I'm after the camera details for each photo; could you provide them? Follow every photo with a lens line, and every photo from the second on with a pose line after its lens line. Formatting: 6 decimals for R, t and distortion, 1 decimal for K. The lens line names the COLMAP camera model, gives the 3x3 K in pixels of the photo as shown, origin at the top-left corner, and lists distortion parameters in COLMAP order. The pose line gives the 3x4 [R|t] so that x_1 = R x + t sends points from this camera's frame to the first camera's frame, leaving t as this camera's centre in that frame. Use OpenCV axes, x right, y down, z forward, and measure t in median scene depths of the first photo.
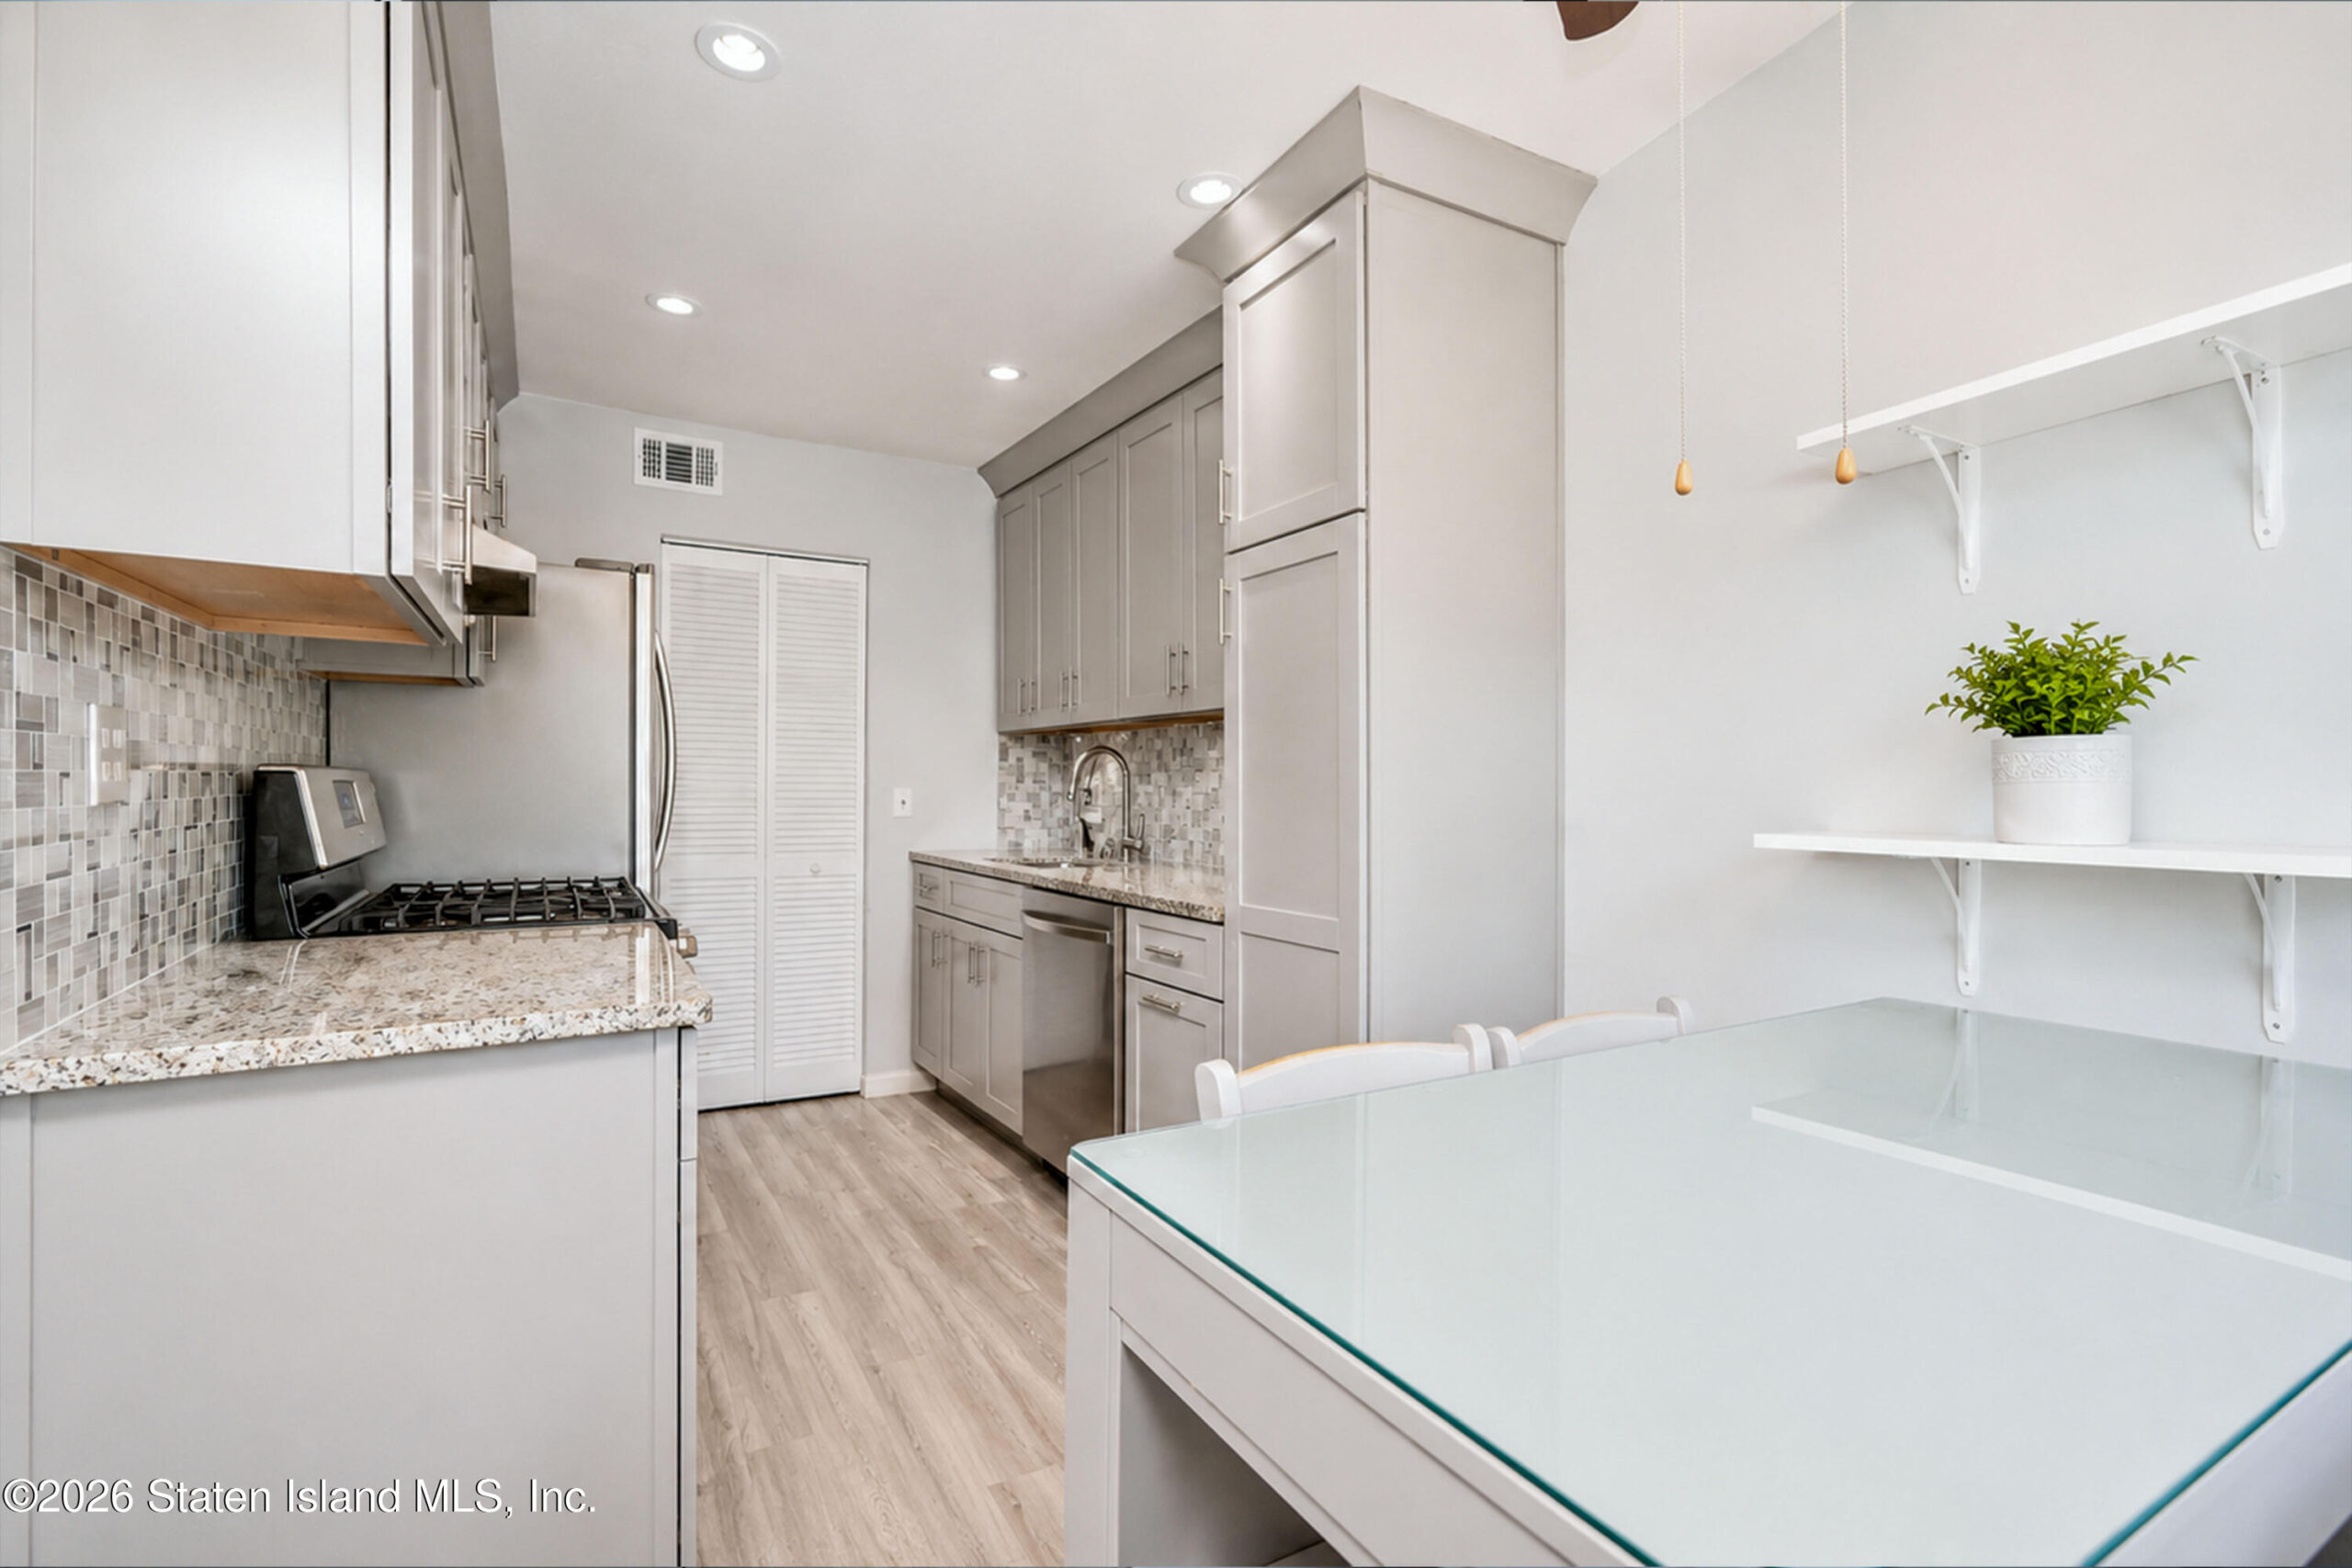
lens RADIAL K [[1071.5, 0, 1151.1], [0, 1071.5, 791.5], [0, 0, 1]] dist [-0.002348, -0.000001]
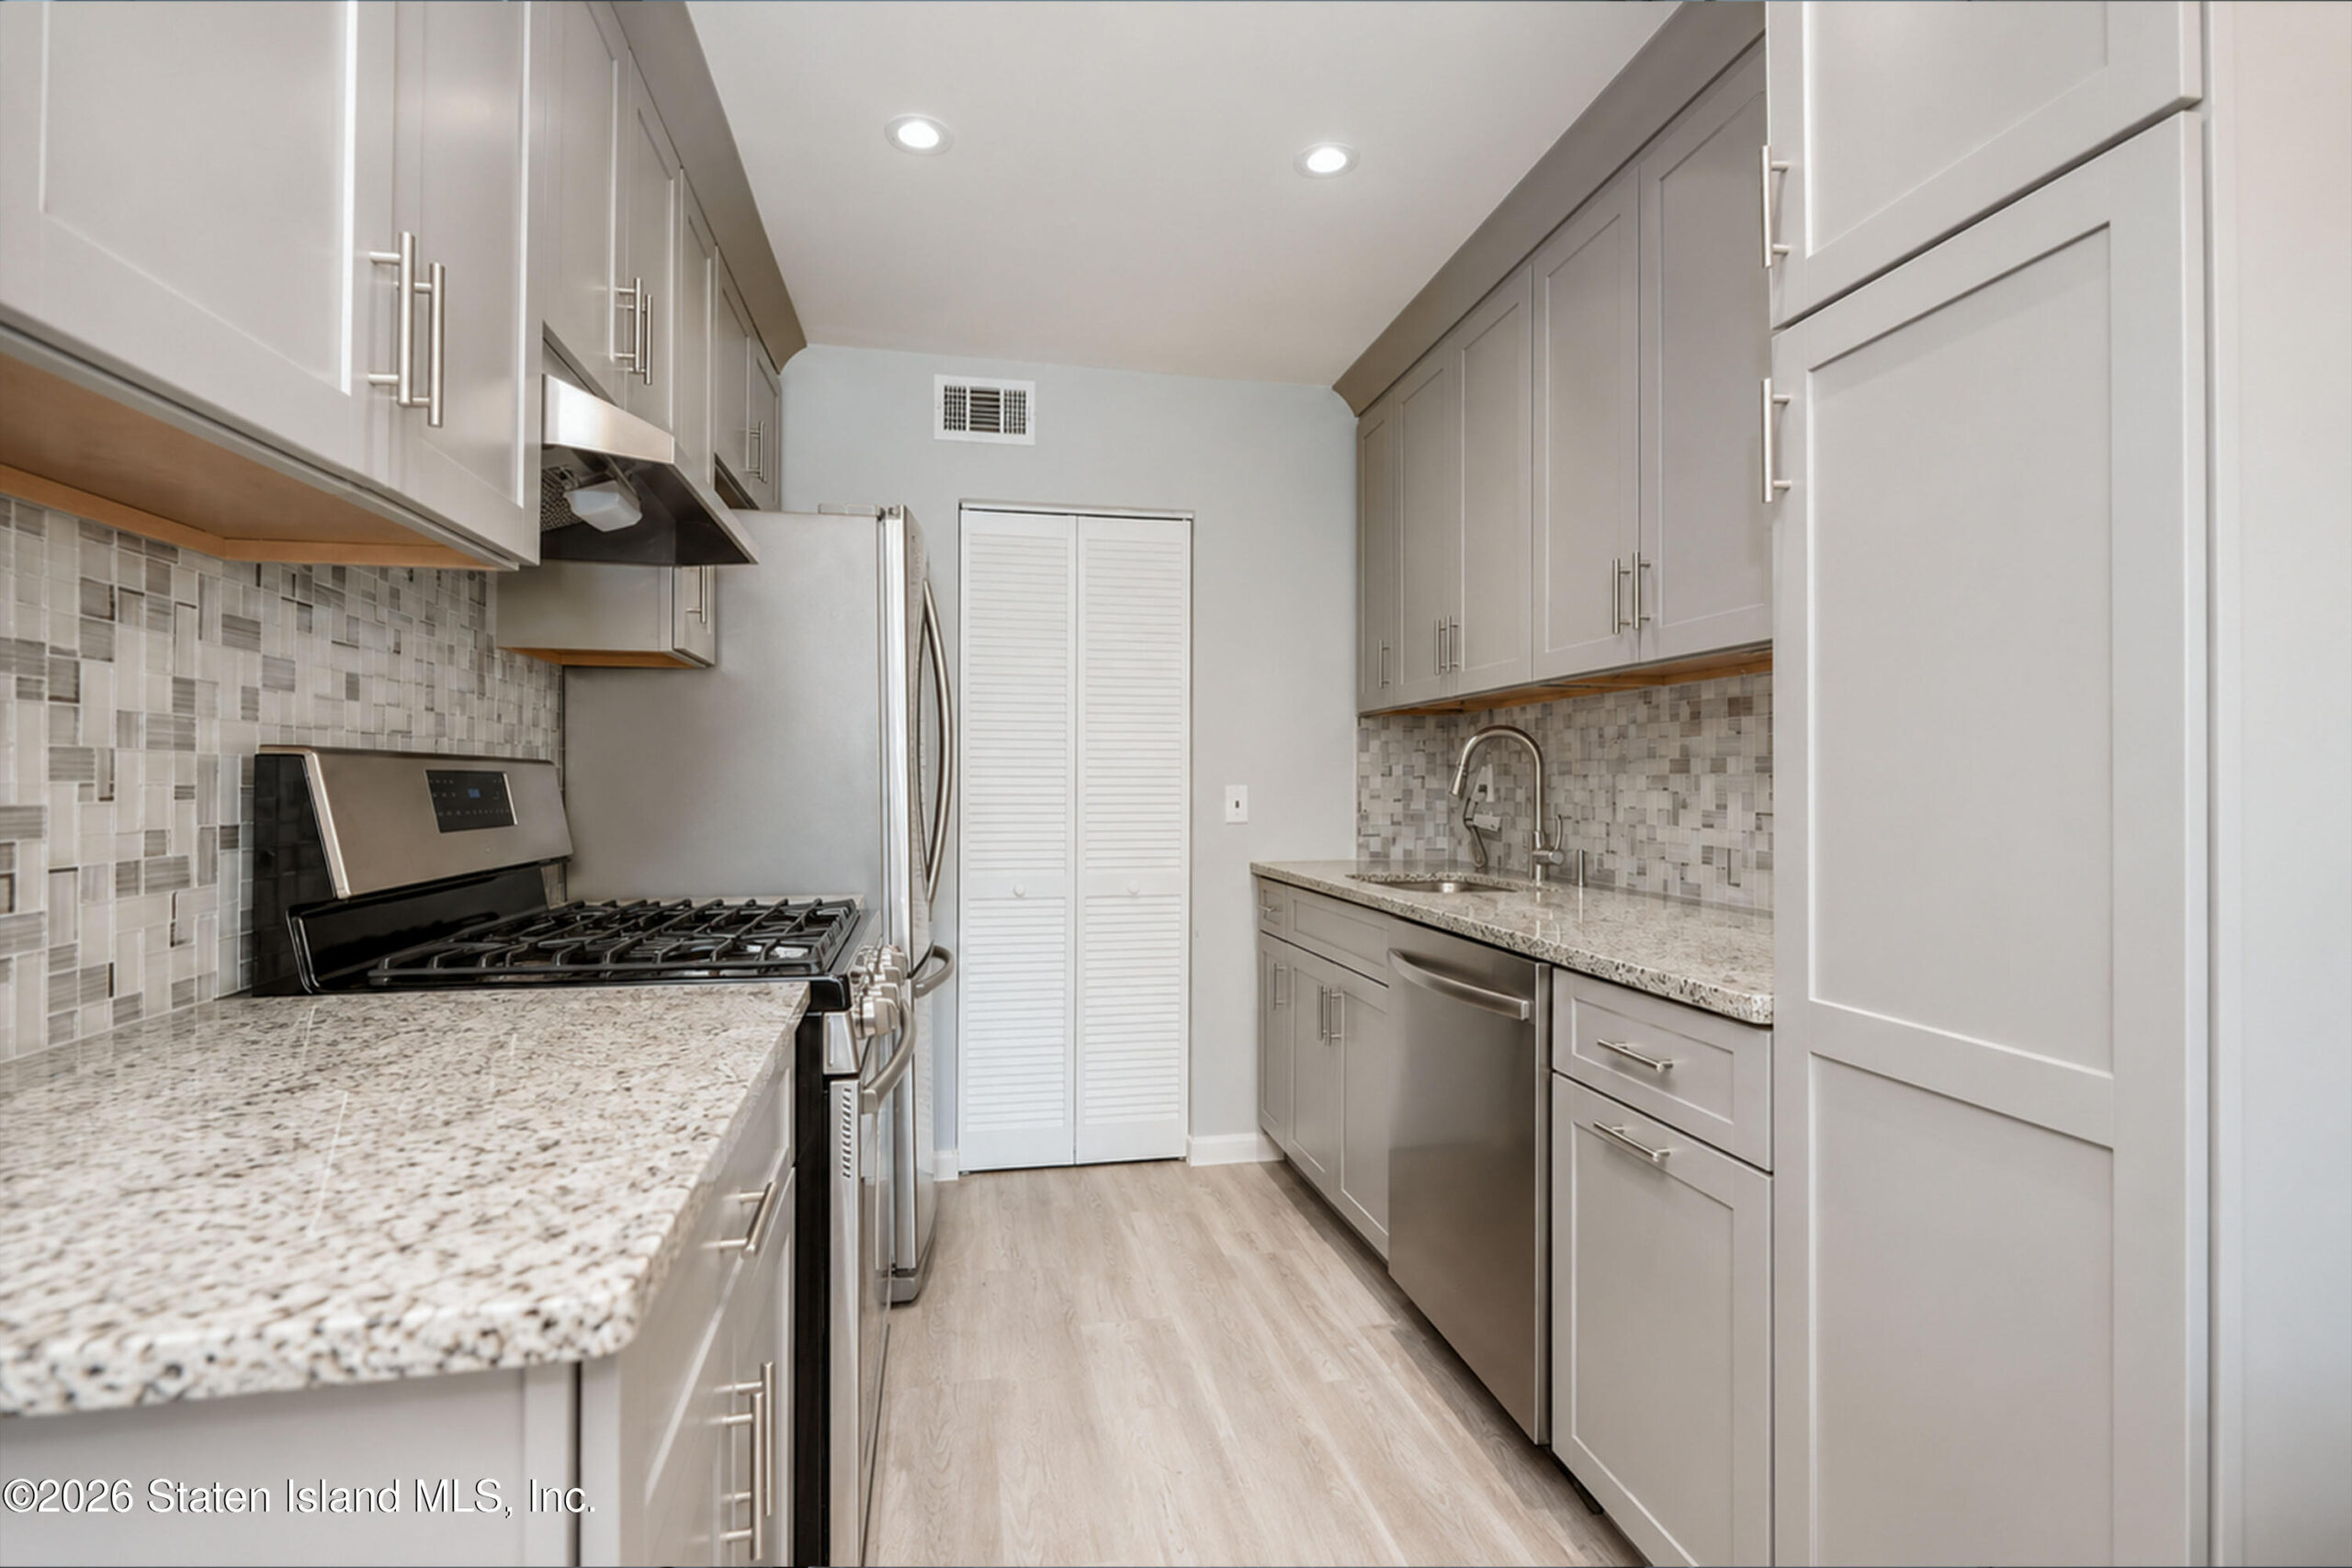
lens RADIAL K [[1071.5, 0, 1171.8], [0, 1071.5, 796.8], [0, 0, 1]] dist [-0.002348, -0.000001]
pose [[0.948385, -0.002834, -0.317108, -0.030816], [0.002931, 0.999996, -0.000172, 0.005359], [0.317107, -0.000766, 0.948390, 0.273273]]
